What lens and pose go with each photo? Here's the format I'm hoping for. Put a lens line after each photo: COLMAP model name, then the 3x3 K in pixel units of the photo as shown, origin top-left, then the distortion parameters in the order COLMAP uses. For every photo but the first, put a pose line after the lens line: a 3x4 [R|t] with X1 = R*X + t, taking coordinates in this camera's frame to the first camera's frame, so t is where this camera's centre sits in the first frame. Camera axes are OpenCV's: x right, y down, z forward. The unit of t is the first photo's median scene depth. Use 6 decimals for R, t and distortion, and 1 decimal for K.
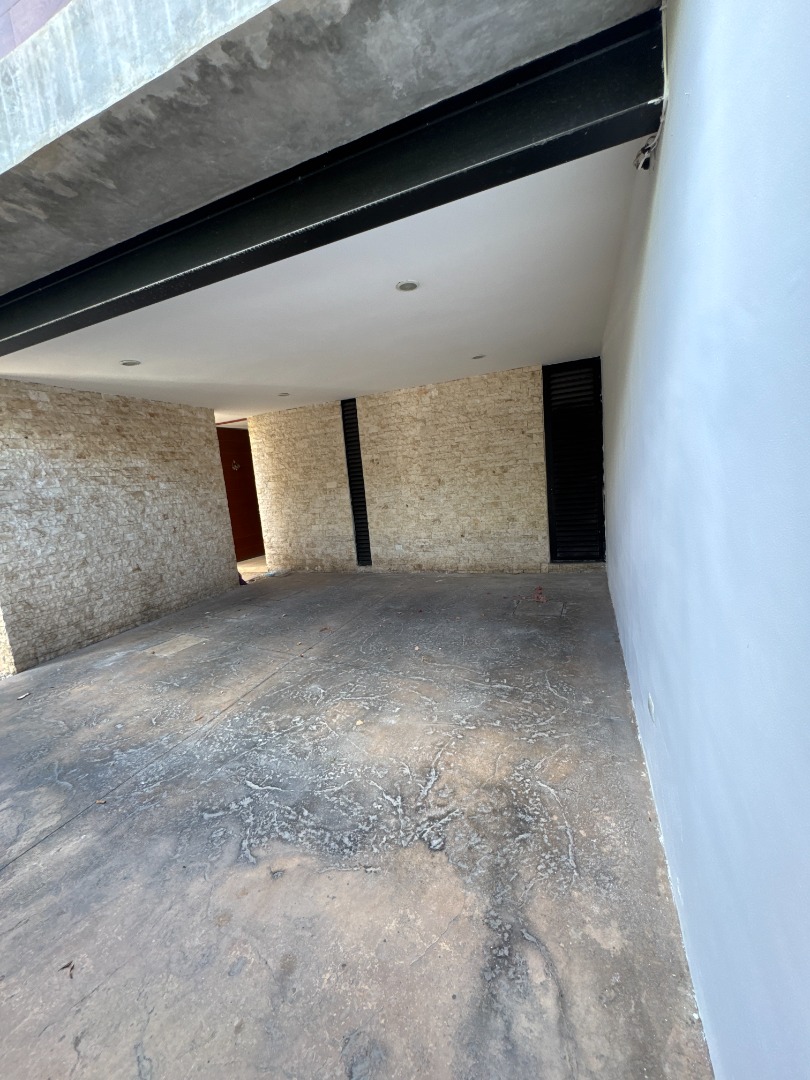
lens RADIAL K [[434.4, 0, 404.6], [0, 434.4, 539.6], [0, 0, 1]] dist [-0.003447, 0.000502]
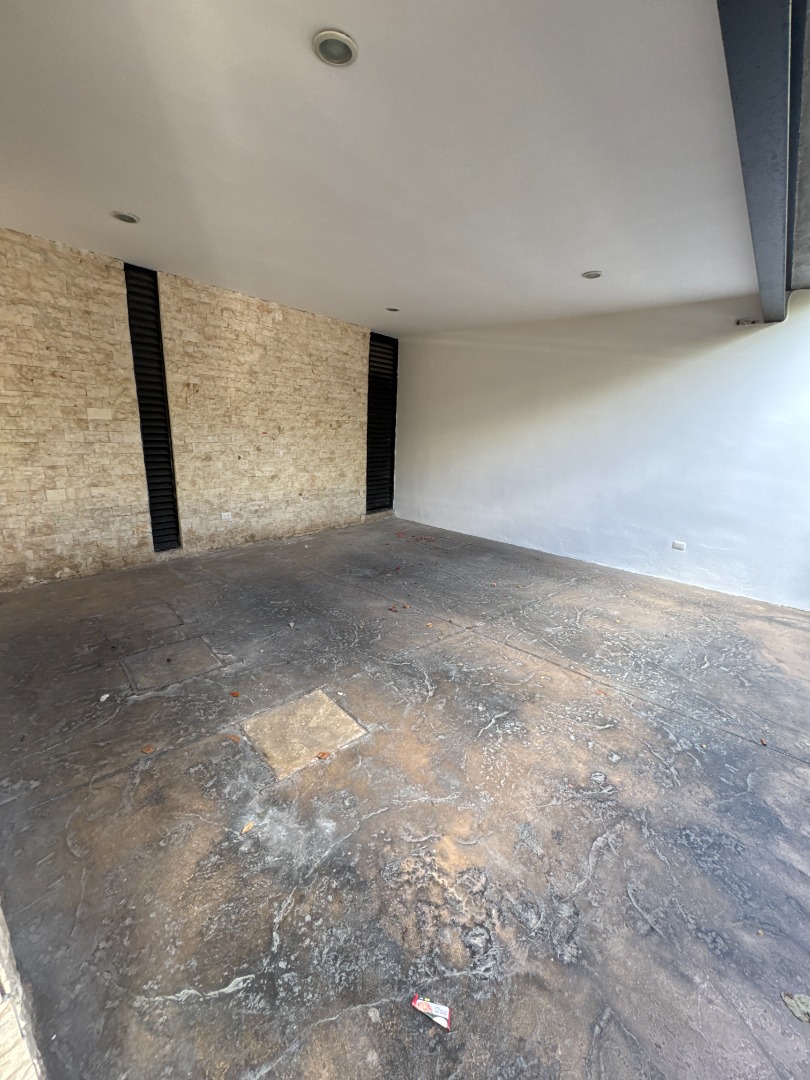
lens RADIAL K [[434.4, 0, 403.9], [0, 434.4, 540.9], [0, 0, 1]] dist [-0.003447, 0.000502]
pose [[0.303055, -0.140429, 0.942569, -0.680253], [0.068198, 0.989743, 0.125531, -0.011856], [-0.950530, 0.026239, 0.309524, 0.546871]]
